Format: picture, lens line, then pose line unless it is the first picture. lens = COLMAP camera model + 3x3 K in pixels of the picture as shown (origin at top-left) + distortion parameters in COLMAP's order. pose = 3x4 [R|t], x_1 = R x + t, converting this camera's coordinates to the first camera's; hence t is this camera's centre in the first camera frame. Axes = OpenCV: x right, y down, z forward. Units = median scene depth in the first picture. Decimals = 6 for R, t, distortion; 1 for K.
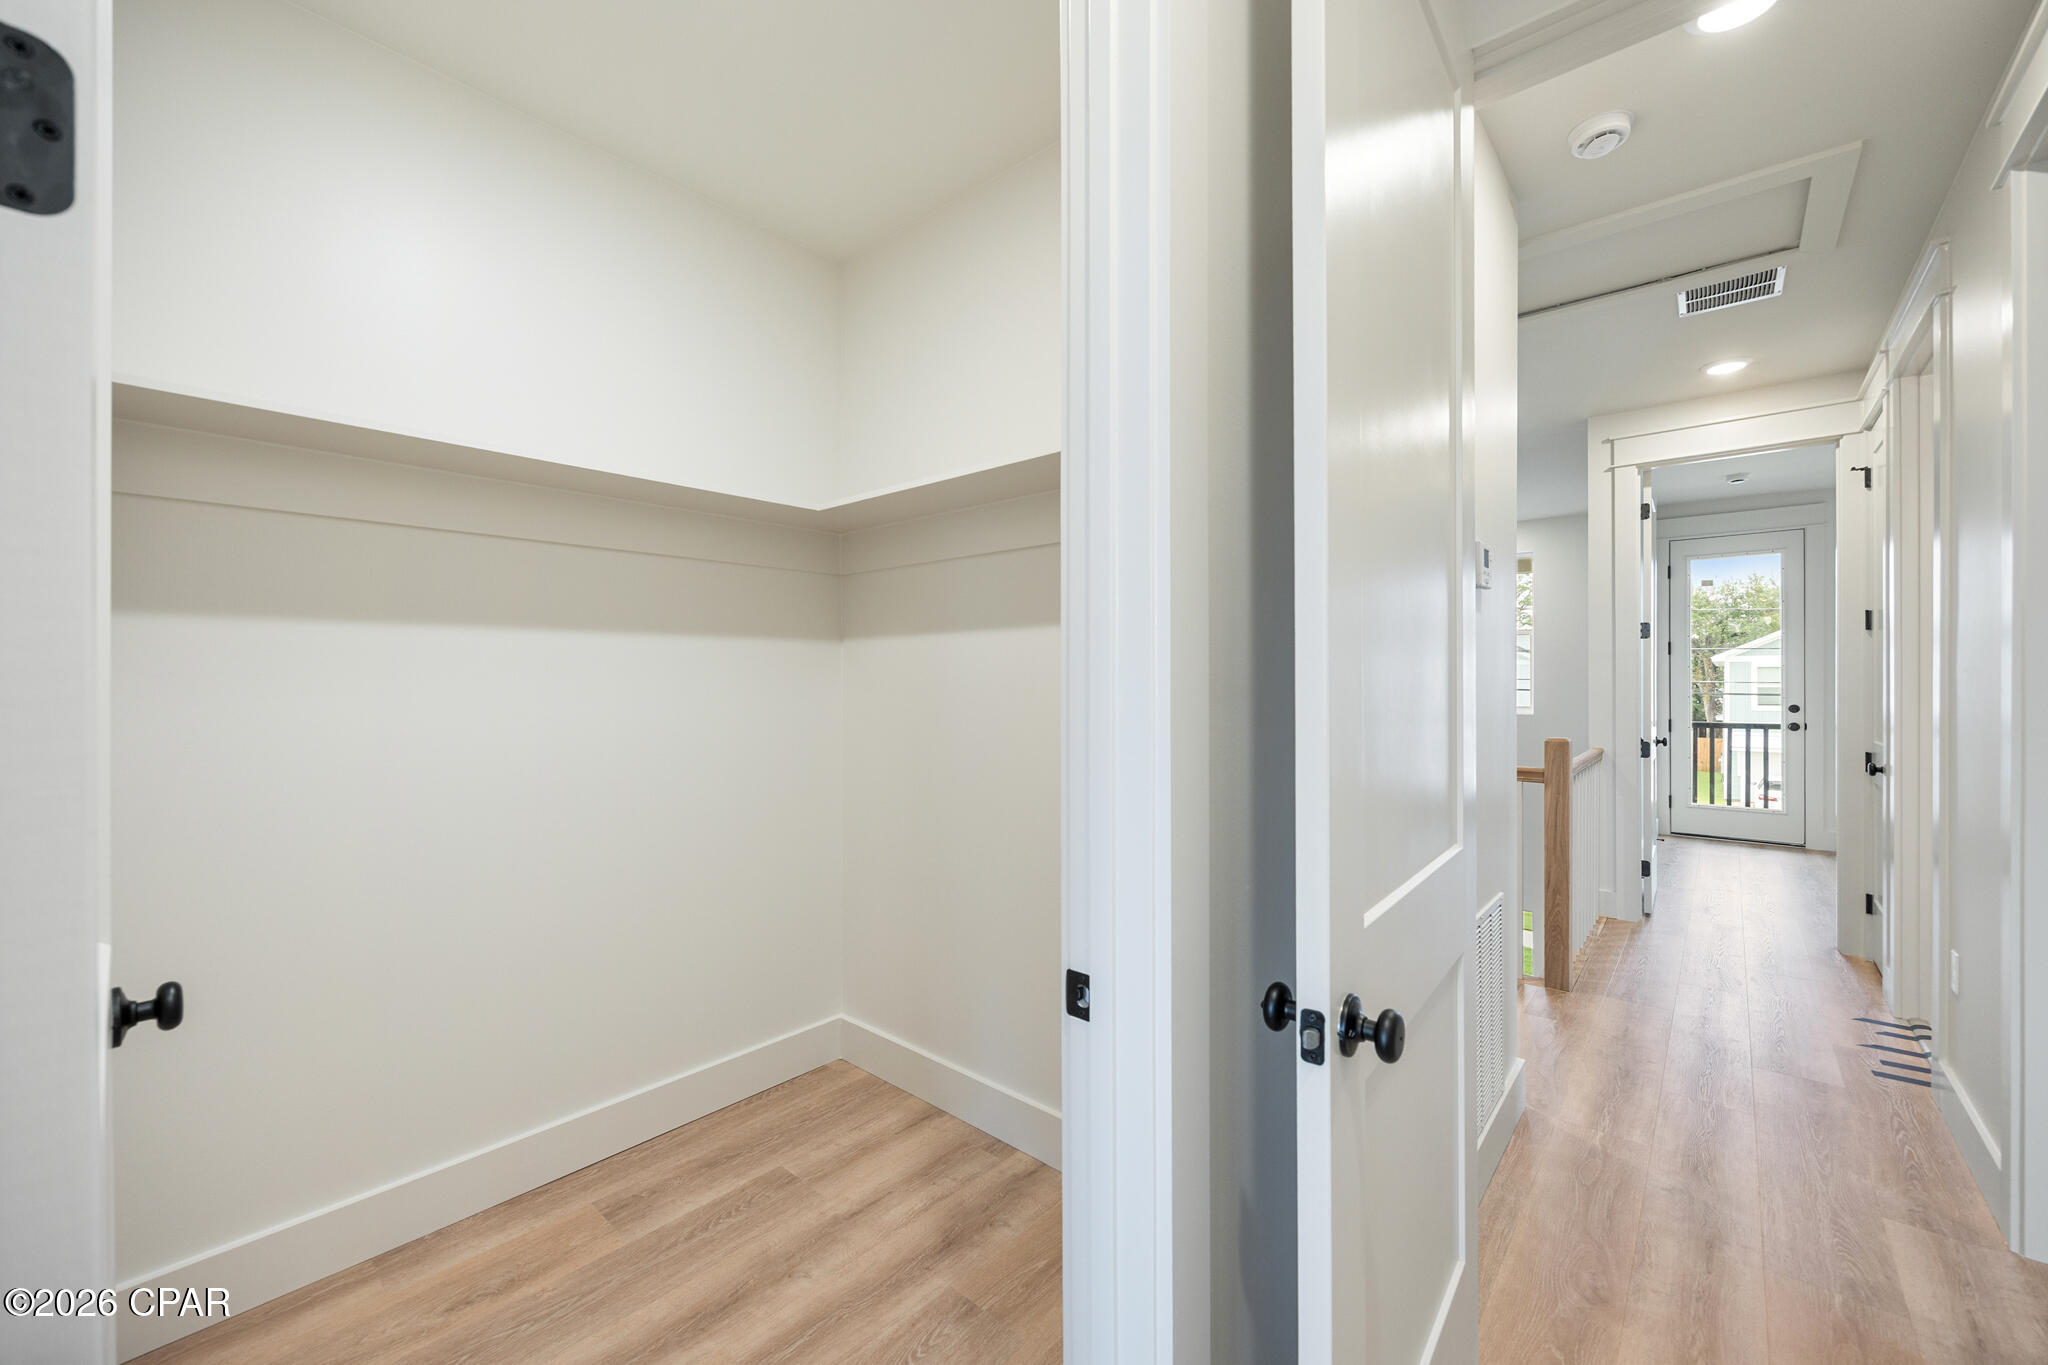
lens RADIAL K [[804.1, 0, 1024.5], [0, 804.1, 688.6], [0, 0, 1]] dist [0.002623, 0.000134]
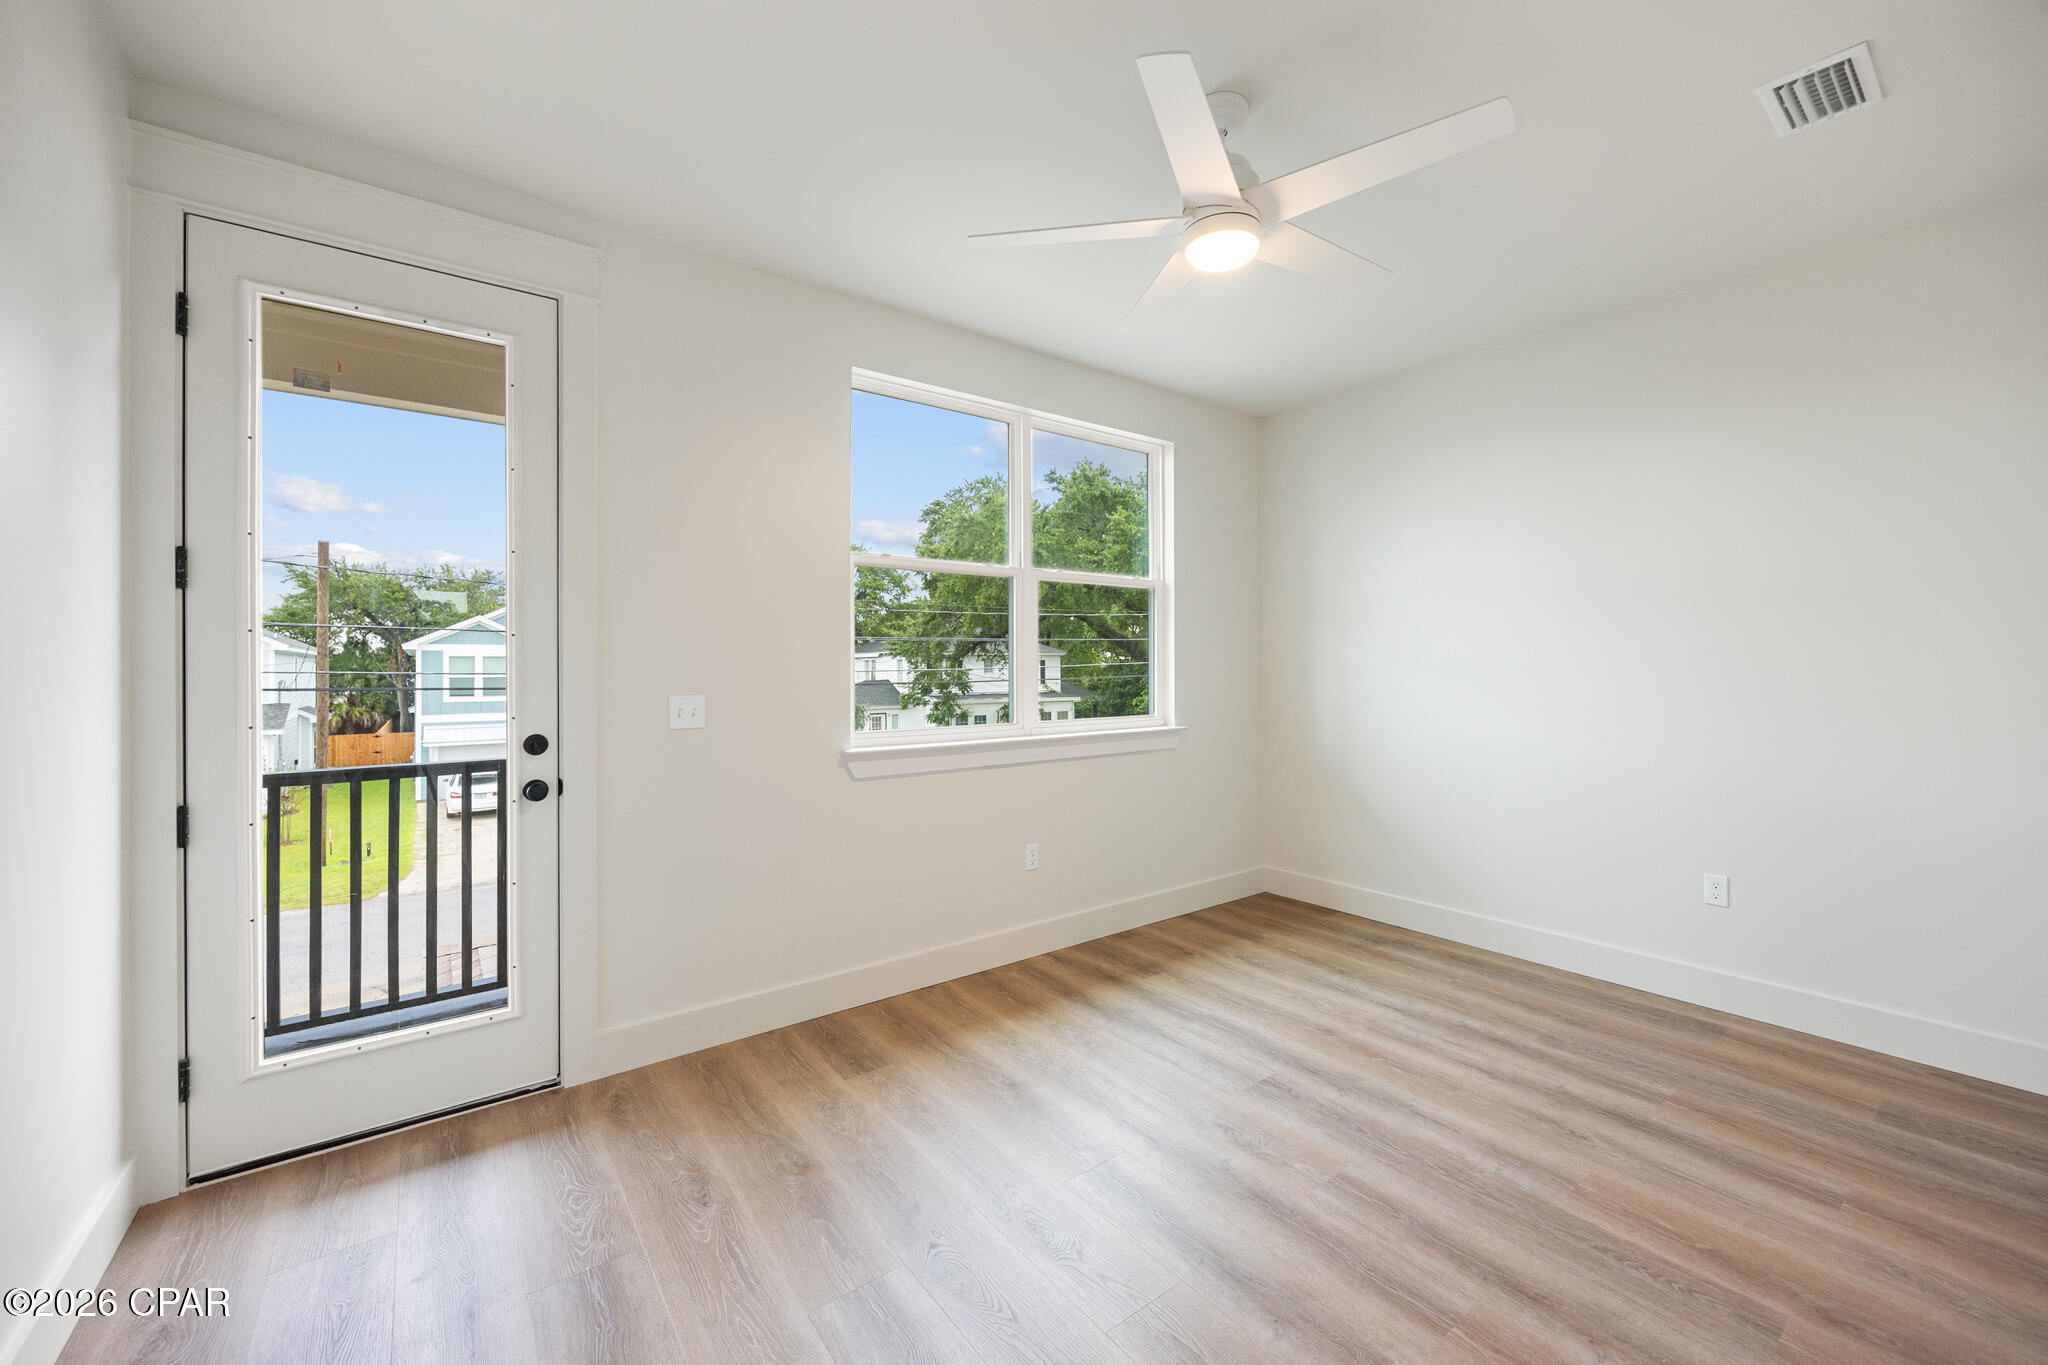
lens RADIAL K [[804.1, 0, 1024.0], [0, 804.1, 672.2], [0, 0, 1]] dist [0.002623, 0.000134]
pose [[0.211451, -0.001020, 0.977388, 0.177361], [0.009141, 0.999958, -0.000934, -0.002103], [-0.977346, 0.009132, 0.211451, 0.195083]]
